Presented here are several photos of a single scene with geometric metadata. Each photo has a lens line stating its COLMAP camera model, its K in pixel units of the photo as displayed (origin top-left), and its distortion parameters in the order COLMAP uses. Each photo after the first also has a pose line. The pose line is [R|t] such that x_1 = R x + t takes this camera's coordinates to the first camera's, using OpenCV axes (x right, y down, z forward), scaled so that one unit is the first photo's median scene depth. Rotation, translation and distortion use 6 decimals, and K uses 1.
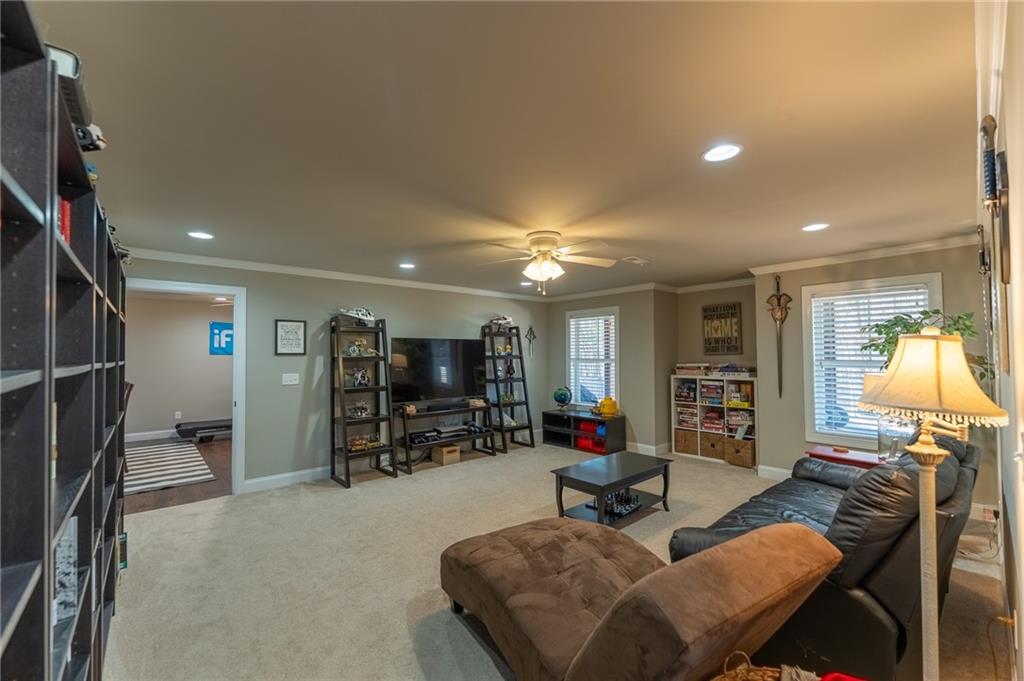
lens RADIAL K [[416.7, 0, 512.6], [0, 416.7, 346.6], [0, 0, 1]] dist [-0.000399, -0.000049]
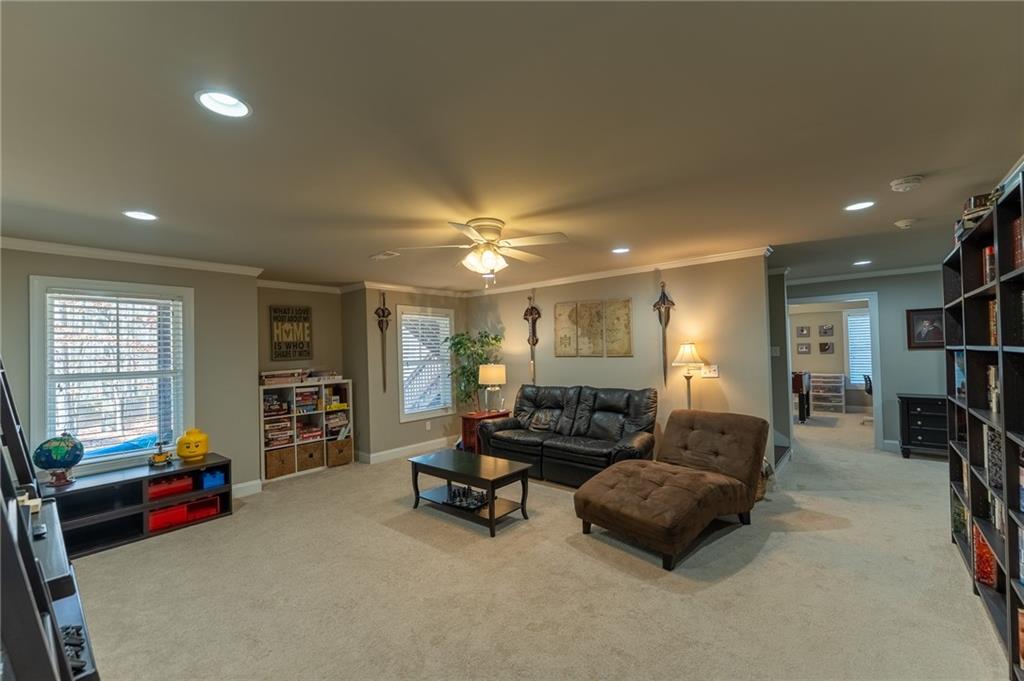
lens RADIAL K [[416.7, 0, 512.6], [0, 416.7, 346.6], [0, 0, 1]] dist [-0.000399, -0.000049]
pose [[-0.144702, 0.021311, 0.989246, -0.512853], [0.009912, 0.999749, -0.020088, 0.013134], [-0.989426, 0.006898, -0.144877, 0.664615]]
